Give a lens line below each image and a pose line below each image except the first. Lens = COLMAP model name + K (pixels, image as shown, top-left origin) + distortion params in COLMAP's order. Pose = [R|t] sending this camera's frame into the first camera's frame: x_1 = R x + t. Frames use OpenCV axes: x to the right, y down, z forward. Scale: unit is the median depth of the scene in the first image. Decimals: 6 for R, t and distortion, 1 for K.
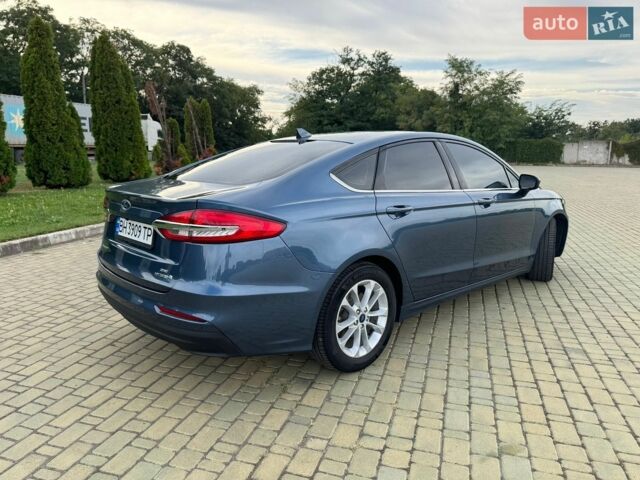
lens RADIAL K [[456.4, 0, 321.5], [0, 456.4, 240.2], [0, 0, 1]] dist [0.016411, -0.022915]
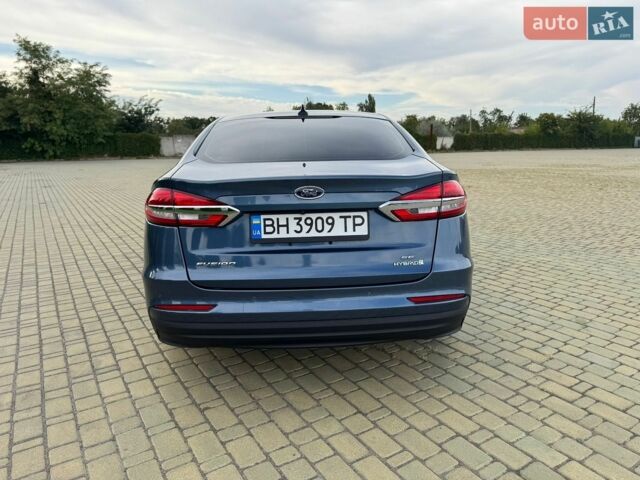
lens RADIAL K [[456.4, 0, 317.0], [0, 456.4, 242.7], [0, 0, 1]] dist [0.016411, -0.022915]
pose [[0.653712, -0.173592, 0.736564, -0.055460], [0.162650, 0.982817, 0.087274, -0.003283], [-0.739058, 0.062750, 0.670713, 0.027534]]
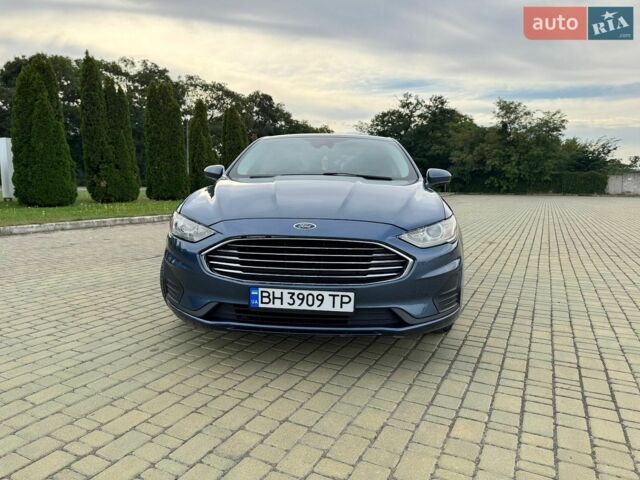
lens RADIAL K [[456.4, 0, 314.7], [0, 456.4, 240.5], [0, 0, 1]] dist [0.016411, -0.022915]
pose [[0.986709, 0.021555, -0.161059, 0.023359], [-0.033304, 0.996948, -0.070605, 0.036847], [0.159045, 0.075031, 0.984416, -0.148581]]
